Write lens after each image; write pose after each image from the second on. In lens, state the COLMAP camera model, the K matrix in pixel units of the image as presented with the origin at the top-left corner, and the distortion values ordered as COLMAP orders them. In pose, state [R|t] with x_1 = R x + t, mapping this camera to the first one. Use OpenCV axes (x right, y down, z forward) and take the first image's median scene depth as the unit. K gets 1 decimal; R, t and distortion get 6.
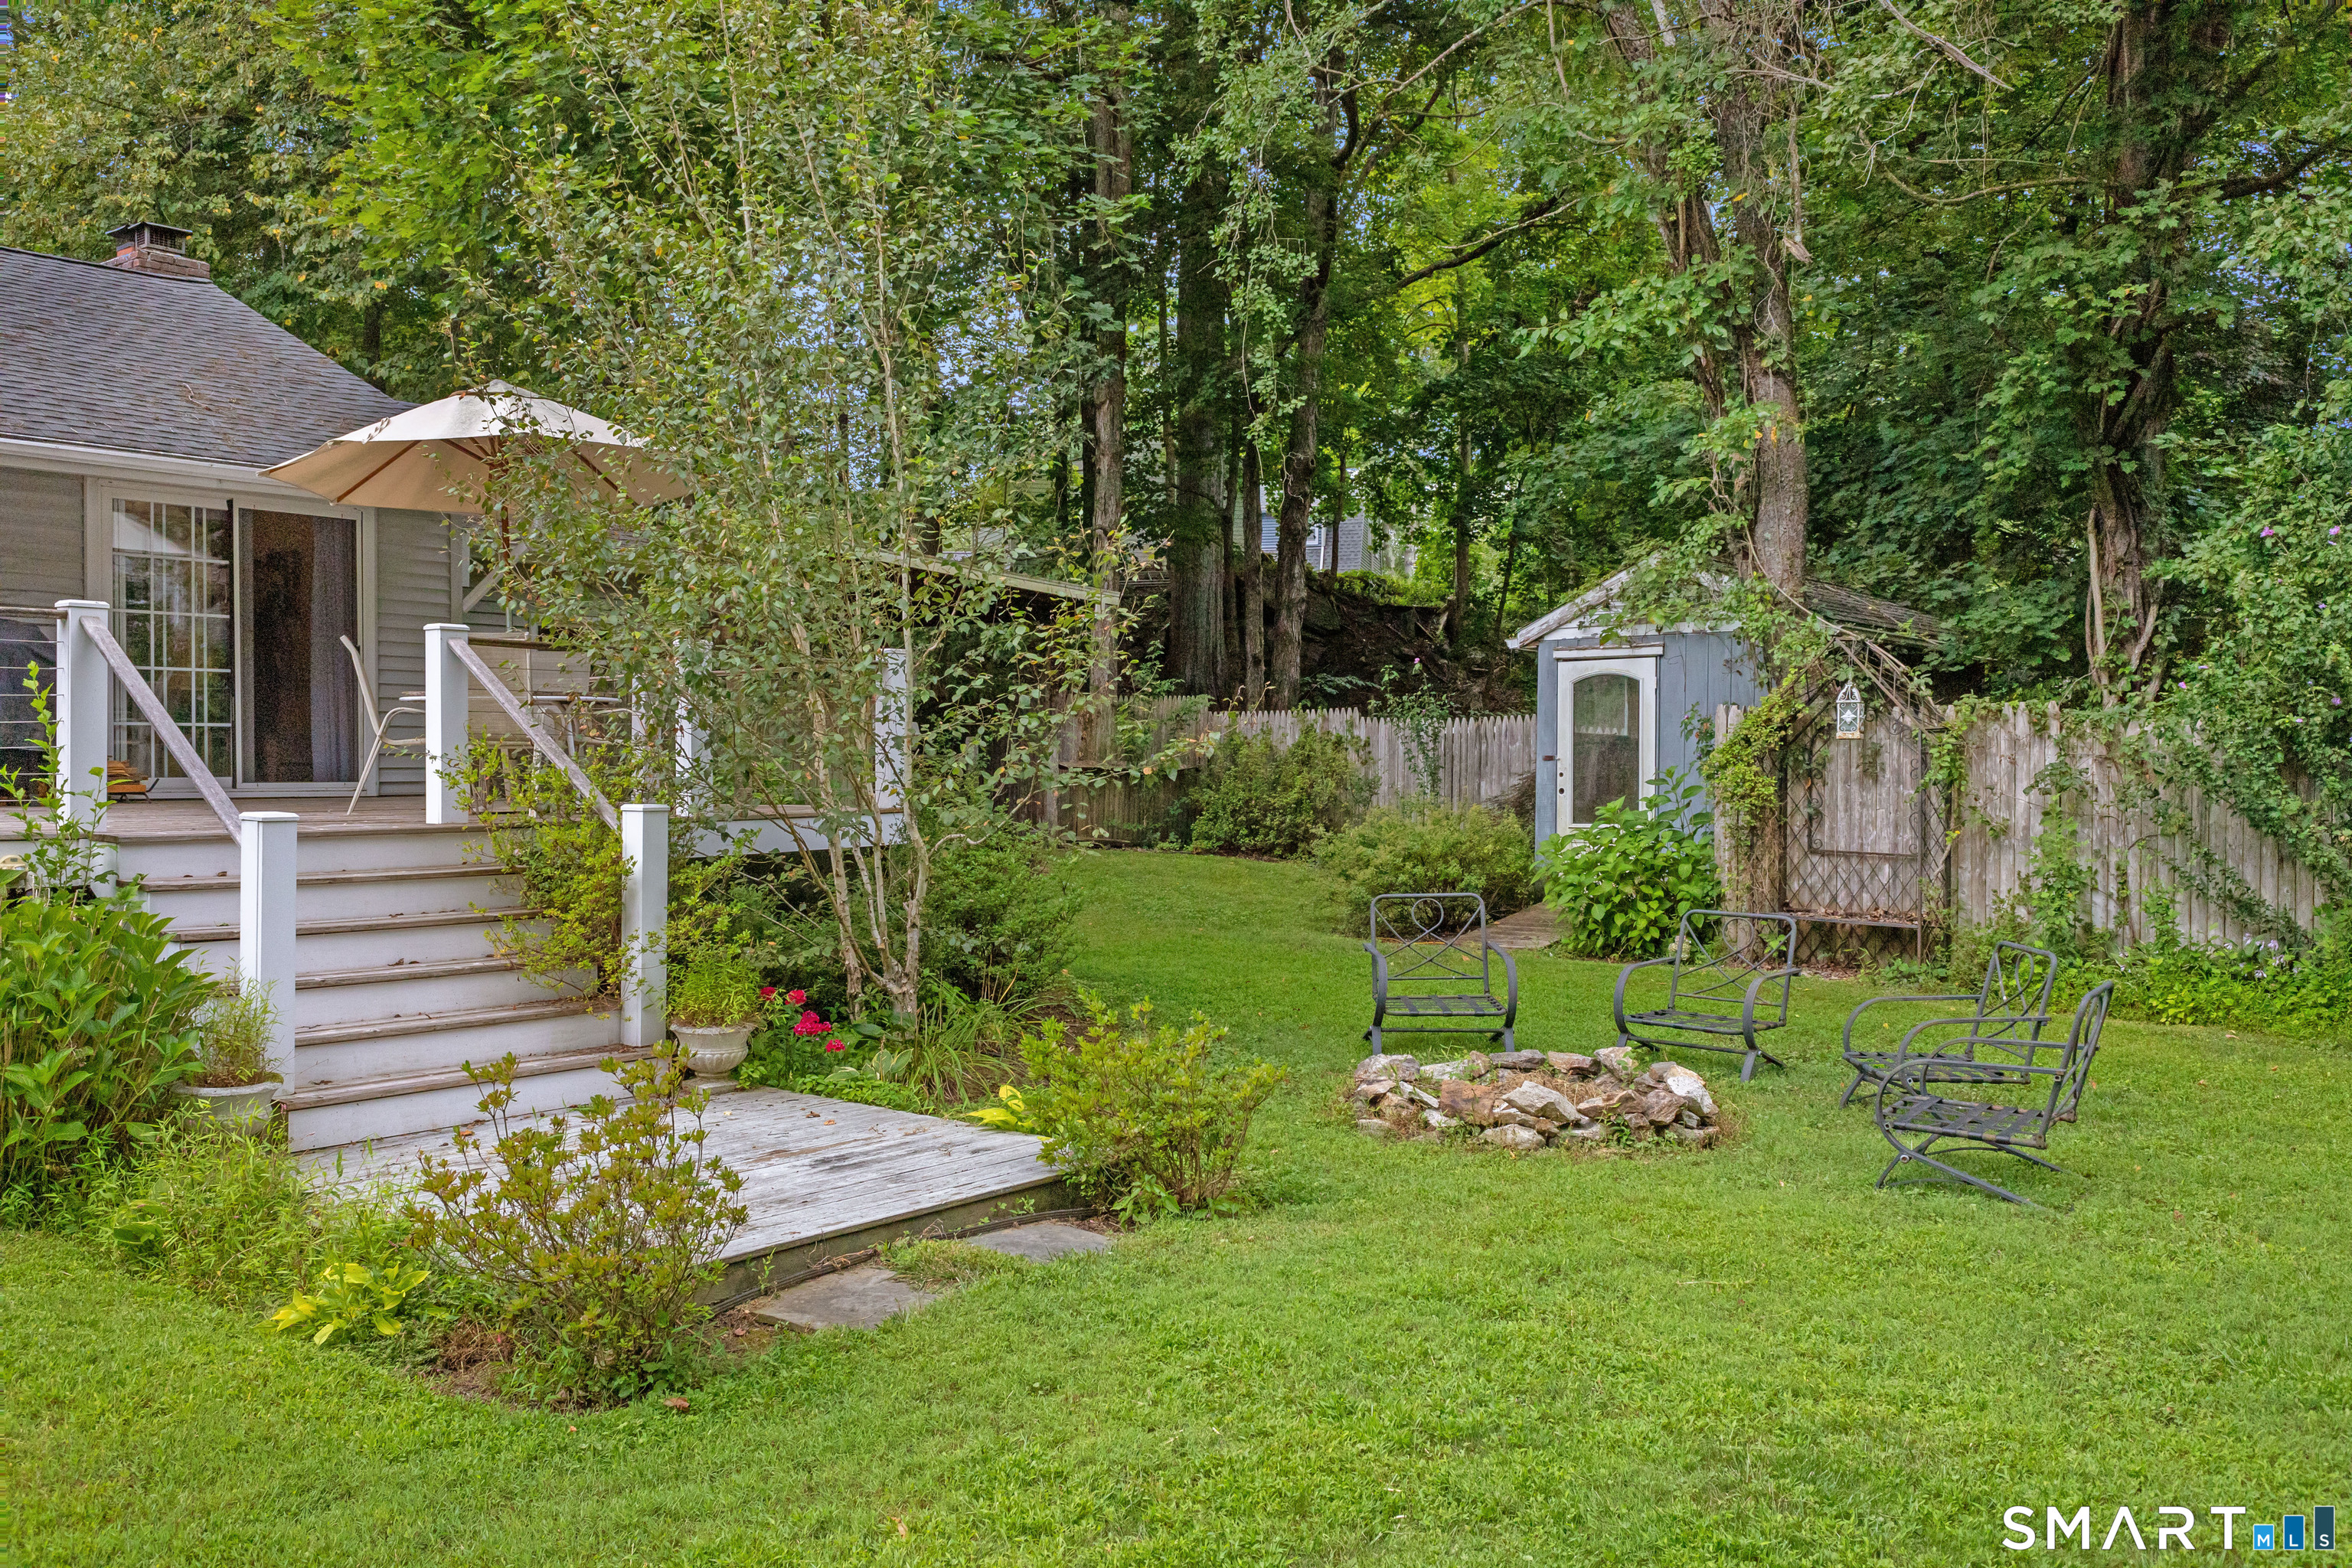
lens RADIAL K [[1894.0, 0, 1178.1], [0, 1894.0, 783.3], [0, 0, 1]] dist [-0.005037, -0.001731]
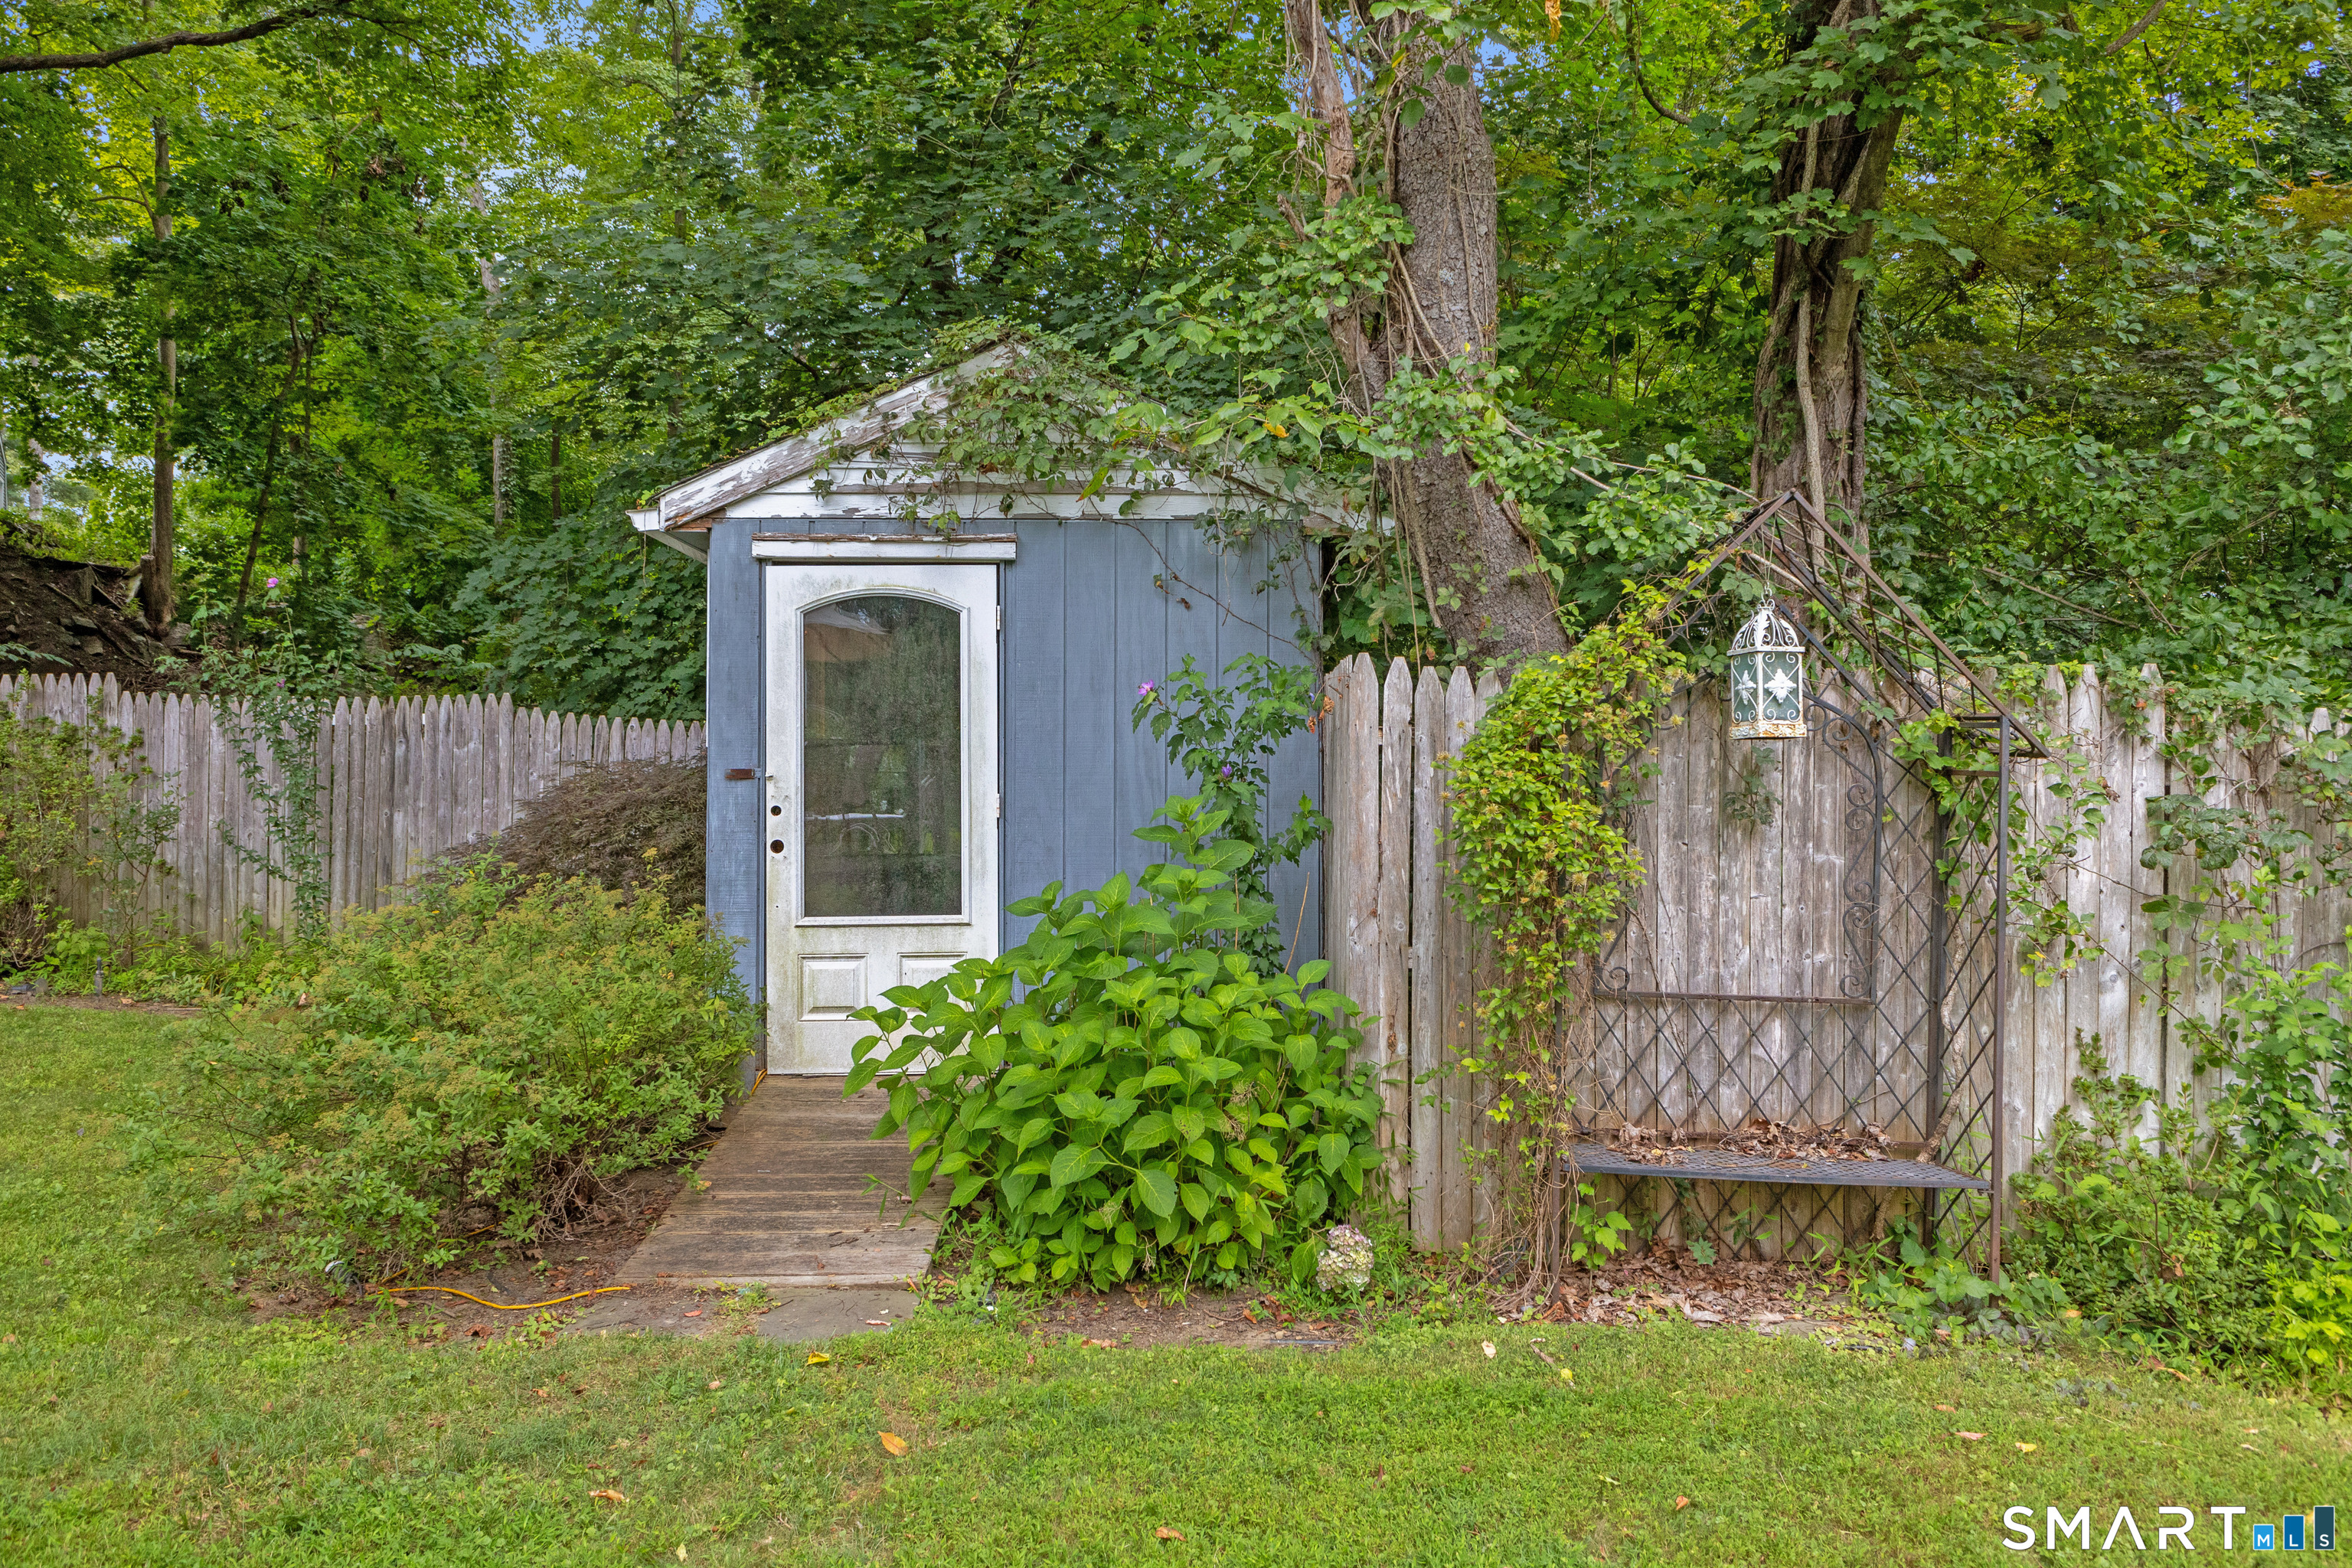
lens RADIAL K [[1650.6, 0, 1180.4], [0, 1650.6, 779.1], [0, 0, 1]] dist [0.003114, -0.000786]
pose [[0.738327, -0.000407, 0.674442, 0.006002], [0.004002, 0.999985, -0.003777, -0.011578], [-0.674431, 0.005488, 0.738318, 0.700463]]
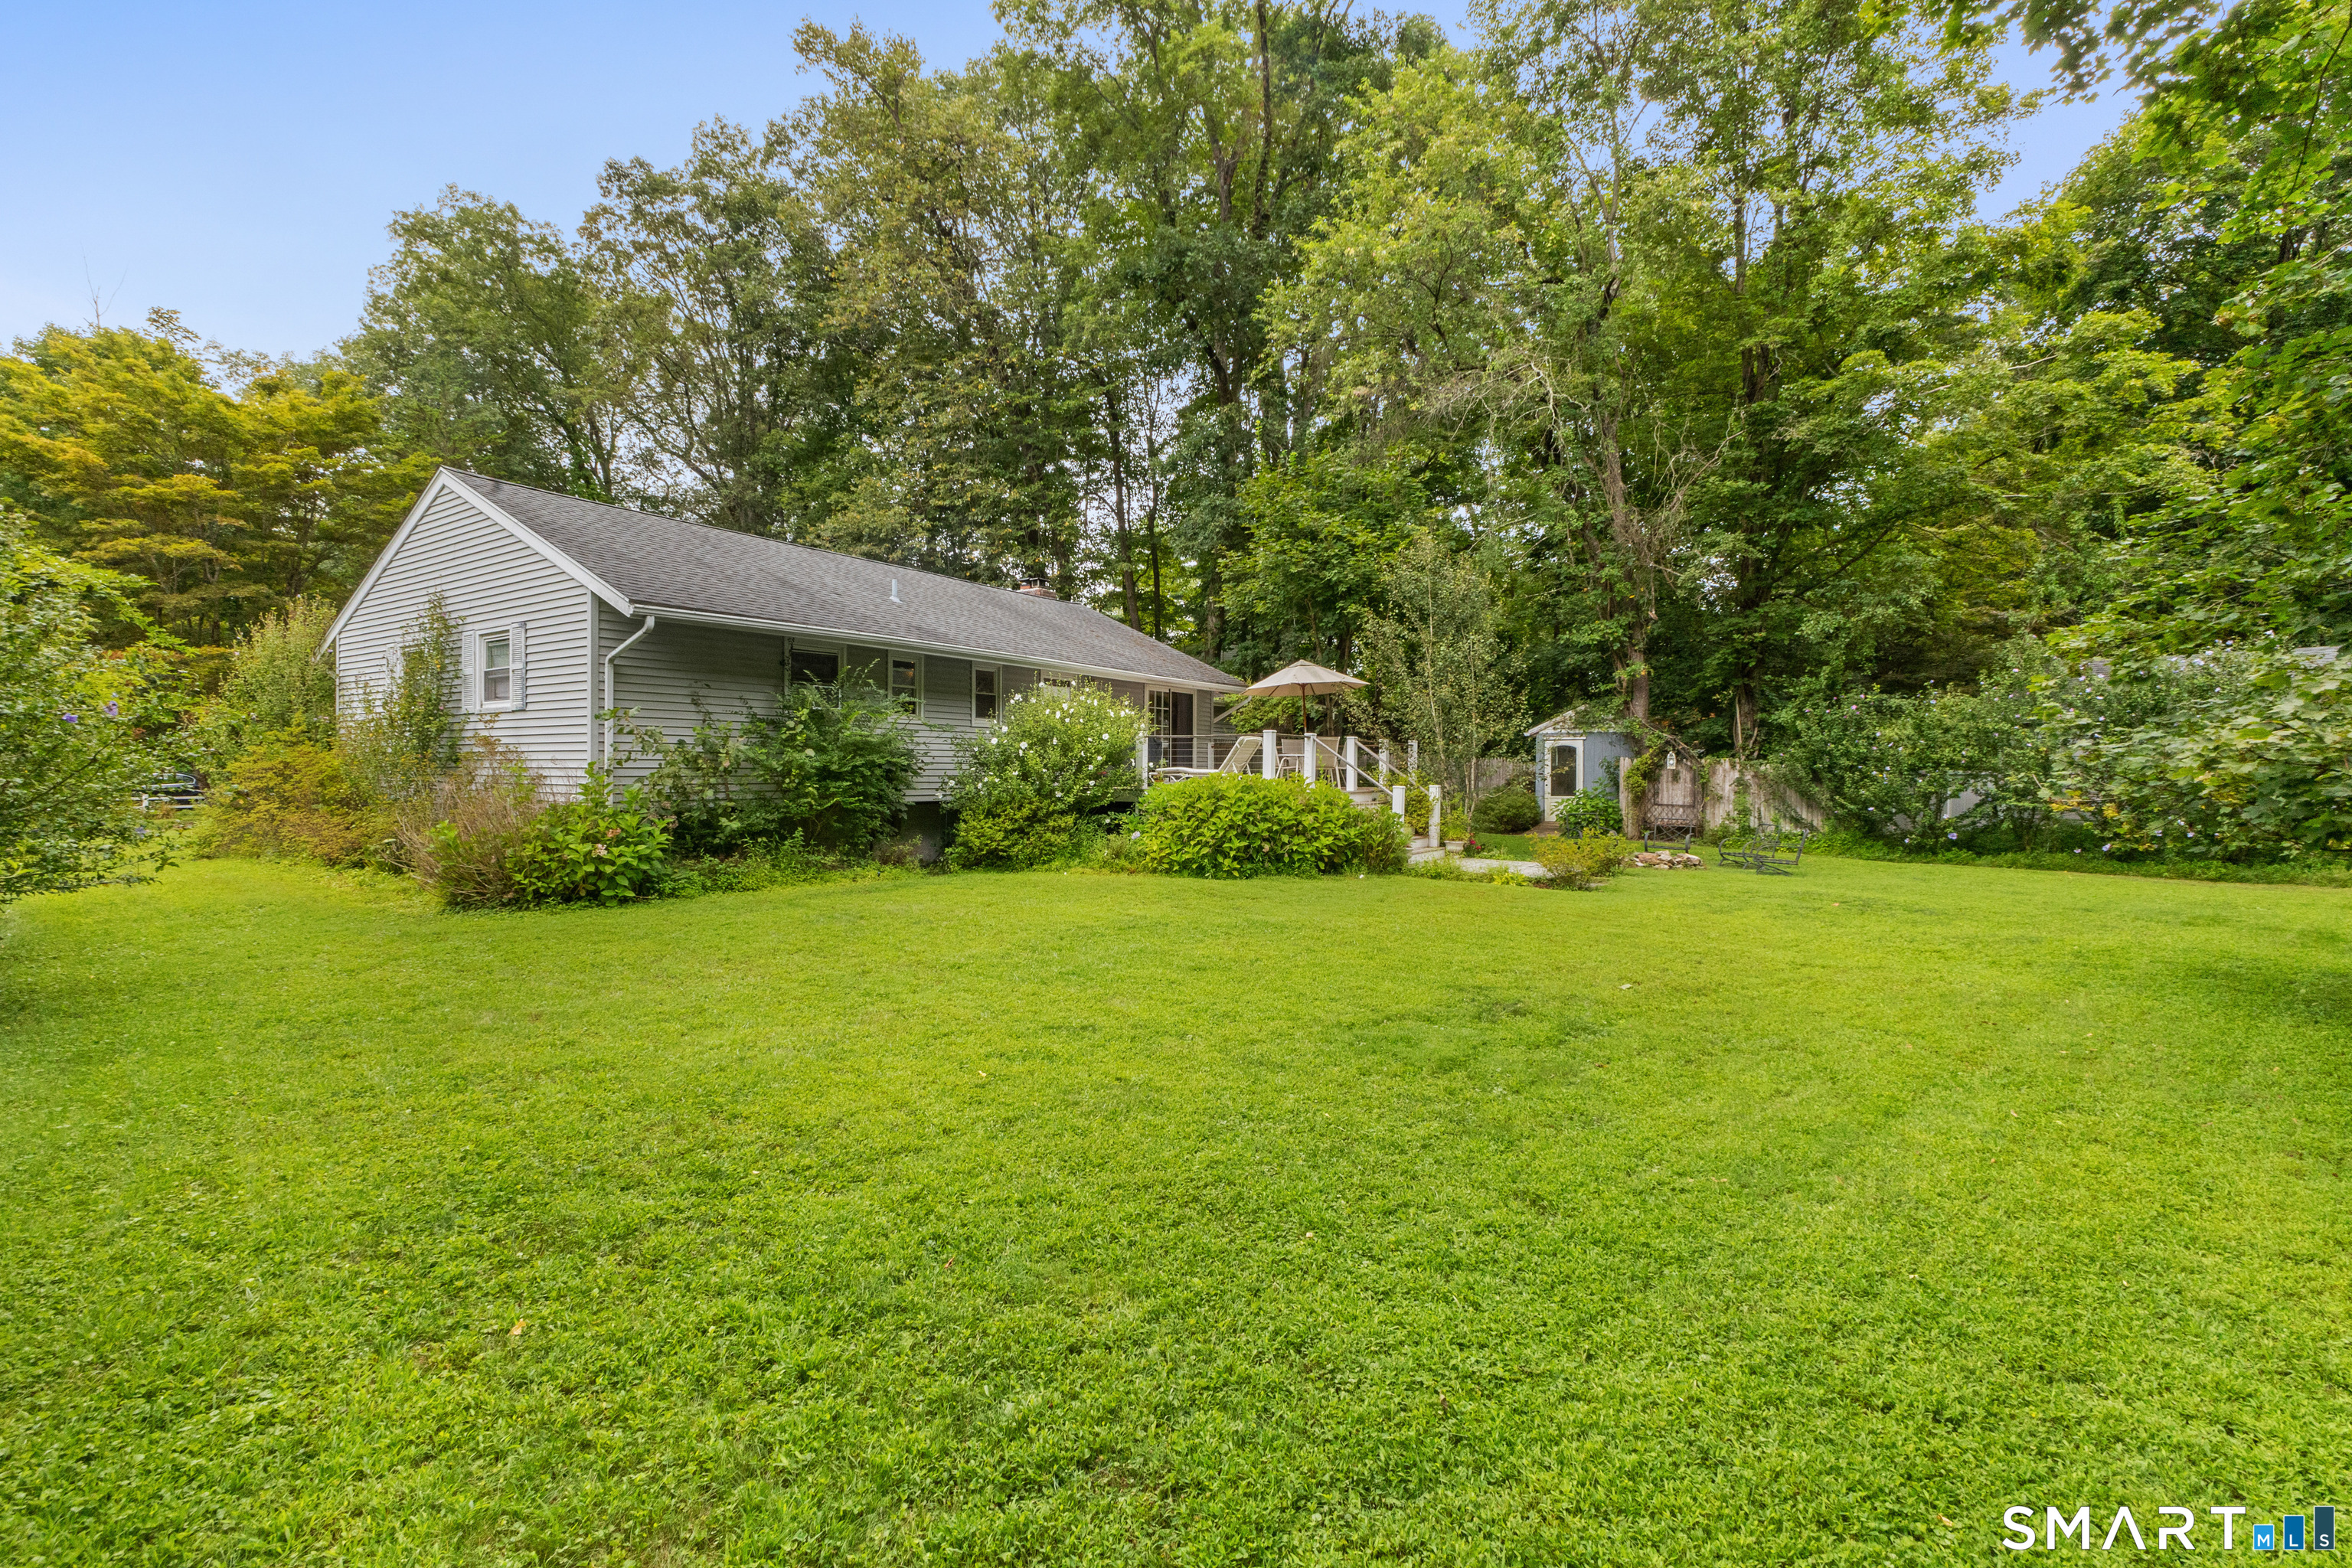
lens RADIAL K [[1020.0, 0, 1171.8], [0, 1020.0, 774.4], [0, 0, 1]] dist [0.001511, 0.000024]
pose [[0.997589, 0.008230, 0.068908, -0.528796], [-0.007680, 0.999937, -0.008246, 0.005673], [-0.068972, 0.007697, 0.997589, -0.581786]]
